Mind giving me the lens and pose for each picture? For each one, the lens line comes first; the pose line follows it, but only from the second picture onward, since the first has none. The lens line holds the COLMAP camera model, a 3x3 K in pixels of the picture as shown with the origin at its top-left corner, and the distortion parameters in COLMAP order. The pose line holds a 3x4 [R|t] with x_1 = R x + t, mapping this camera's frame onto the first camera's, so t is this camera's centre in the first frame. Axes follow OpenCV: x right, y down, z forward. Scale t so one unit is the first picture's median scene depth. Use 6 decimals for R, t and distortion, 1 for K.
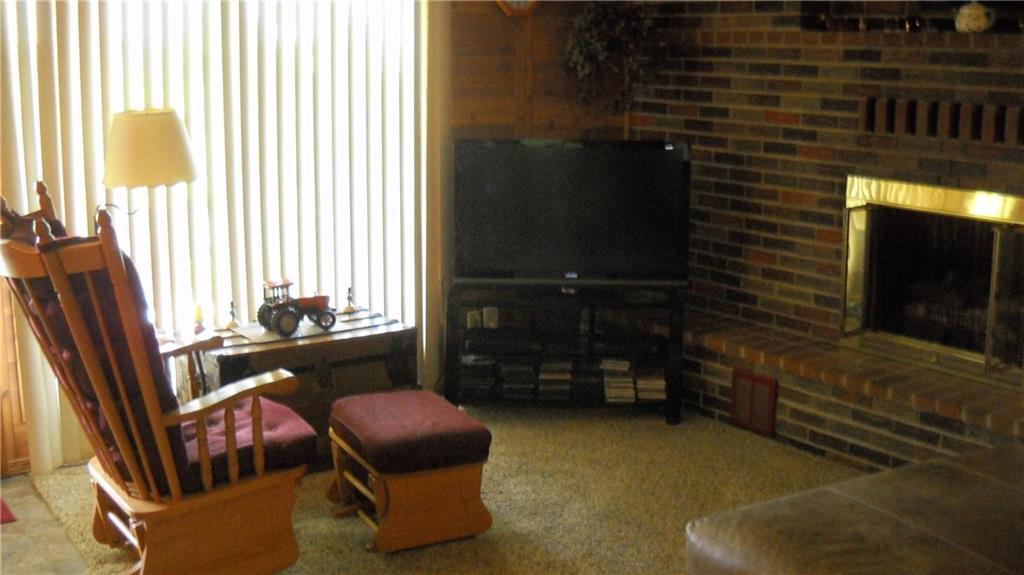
lens RADIAL K [[1163.1, 0, 512.0], [0, 1163.1, 287.5], [0, 0, 1]] dist [-0.266246, 0.263222]
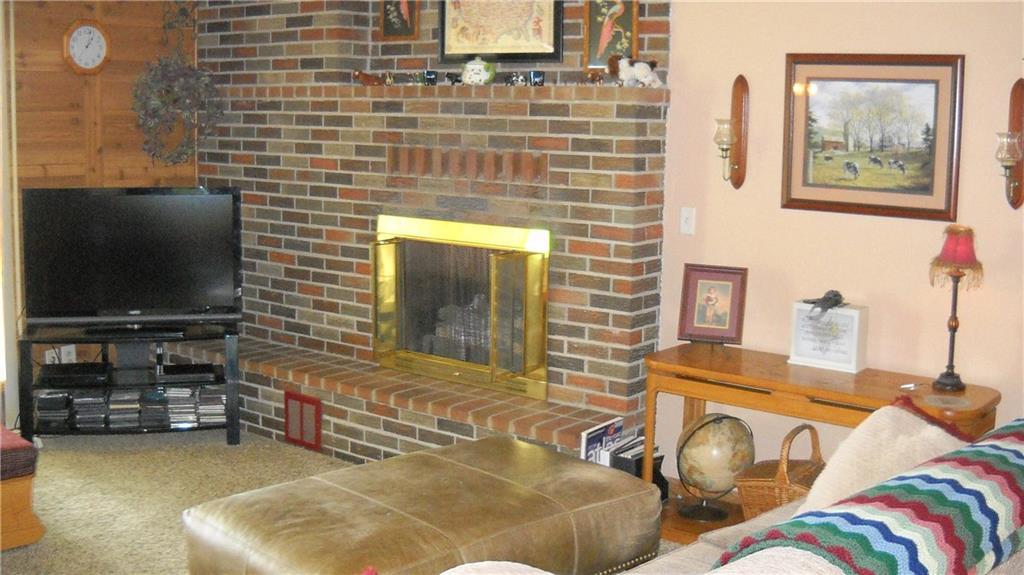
lens RADIAL K [[1163.1, 0, 512.0], [0, 1163.1, 287.5], [0, 0, 1]] dist [-0.266246, 0.263222]
pose [[0.958594, -0.027496, 0.283446, 0.094377], [0.040477, 0.998378, -0.040039, 0.024729], [-0.281885, 0.049854, 0.958152, -0.124441]]
